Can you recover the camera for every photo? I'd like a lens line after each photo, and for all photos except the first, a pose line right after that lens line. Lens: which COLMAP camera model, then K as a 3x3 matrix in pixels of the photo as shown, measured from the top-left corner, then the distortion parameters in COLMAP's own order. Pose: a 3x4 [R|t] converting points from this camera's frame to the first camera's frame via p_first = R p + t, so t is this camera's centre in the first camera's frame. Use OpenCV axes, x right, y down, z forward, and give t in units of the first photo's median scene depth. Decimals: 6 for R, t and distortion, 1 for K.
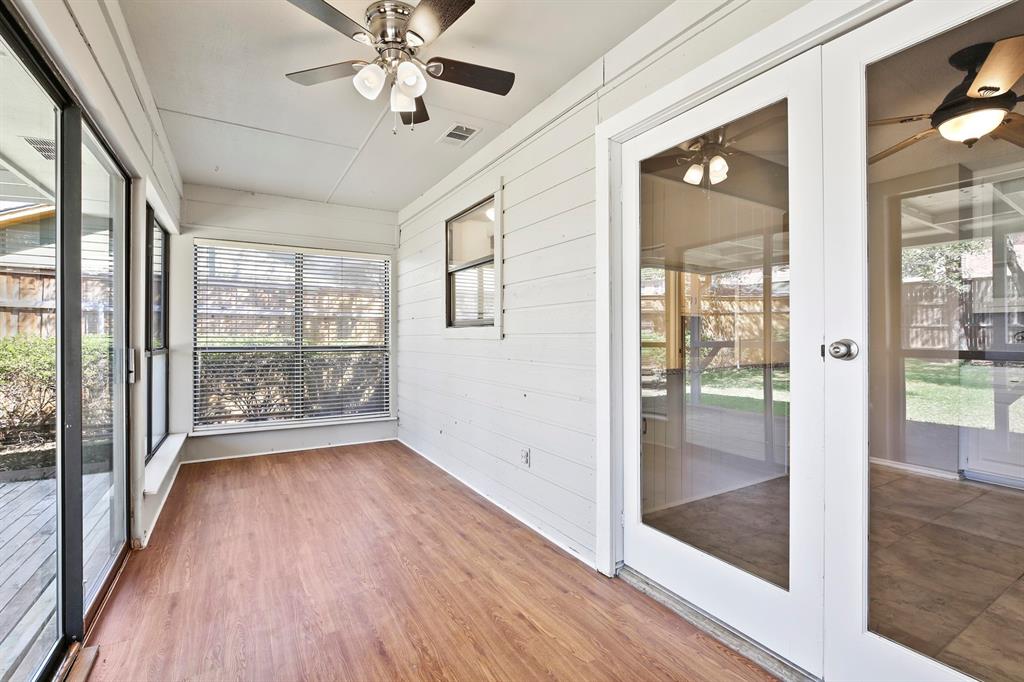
lens RADIAL K [[463.9, 0, 511.2], [0, 463.9, 335.6], [0, 0, 1]] dist [-0.026381, 0.007585]
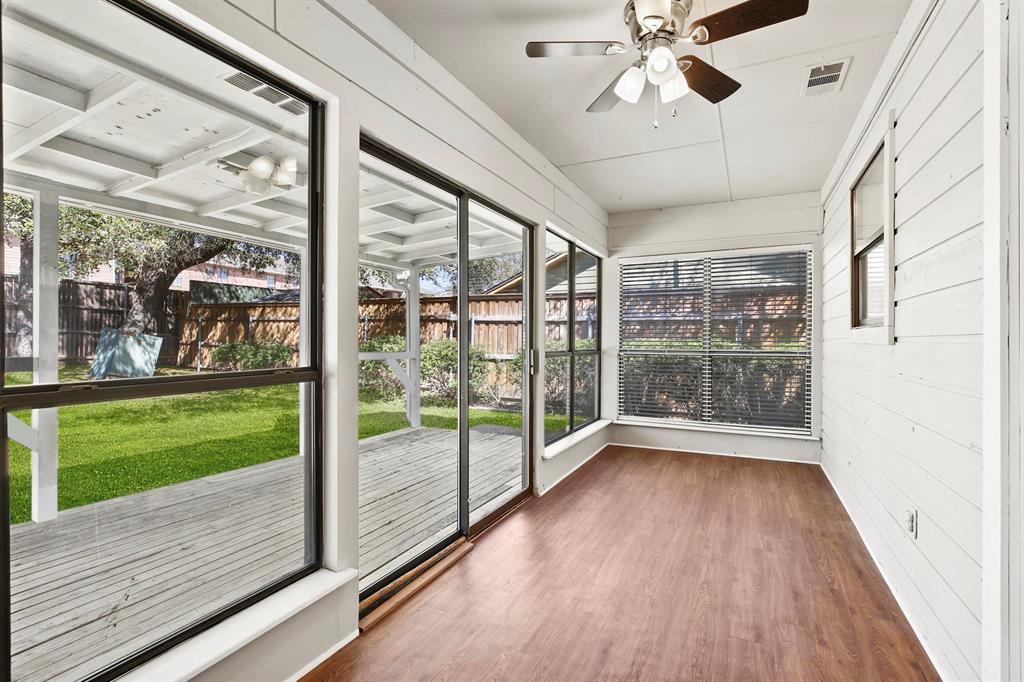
lens RADIAL K [[466.6, 0, 514.7], [0, 466.6, 341.9], [0, 0, 1]] dist [-0.005350, -0.000083]
pose [[0.543778, 0.000845, -0.839229, 0.256267], [0.004364, 0.999983, 0.003835, -0.001158], [0.839218, -0.005747, 0.543765, 0.145482]]
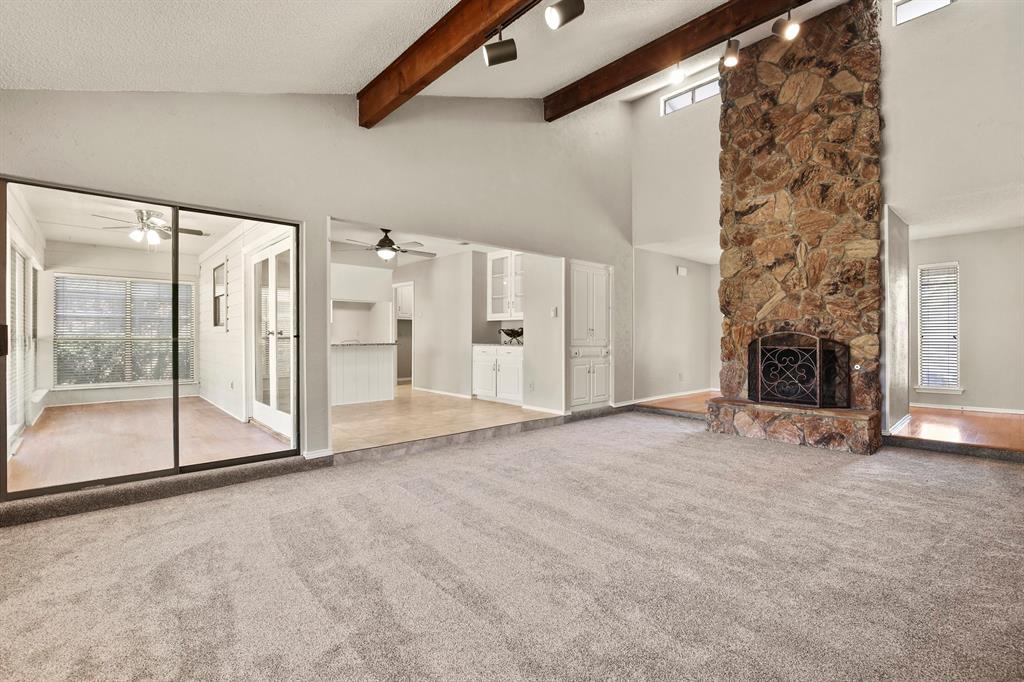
lens RADIAL K [[463.9, 0, 511.2], [0, 463.9, 335.6], [0, 0, 1]] dist [-0.026381, 0.007585]
pose [[0.978659, 0.001068, 0.205487, 0.814473], [-0.000808, 0.999999, -0.001347, 0.024876], [-0.205488, 0.001152, 0.978659, -1.310104]]
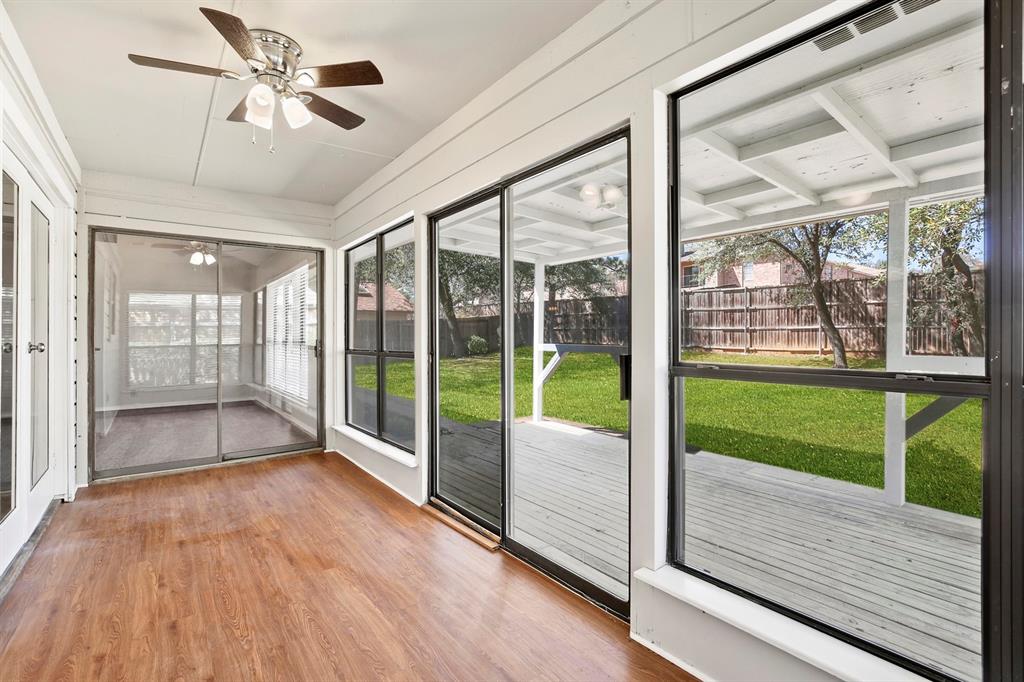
lens RADIAL K [[474.1, 0, 514.7], [0, 474.1, 338.8], [0, 0, 1]] dist [-0.020370, 0.007953]
pose [[-0.992932, 0.003220, -0.118640, -0.431615], [0.003534, 0.999991, -0.002435, 0.001710], [0.118631, -0.002837, -0.992934, 1.367502]]
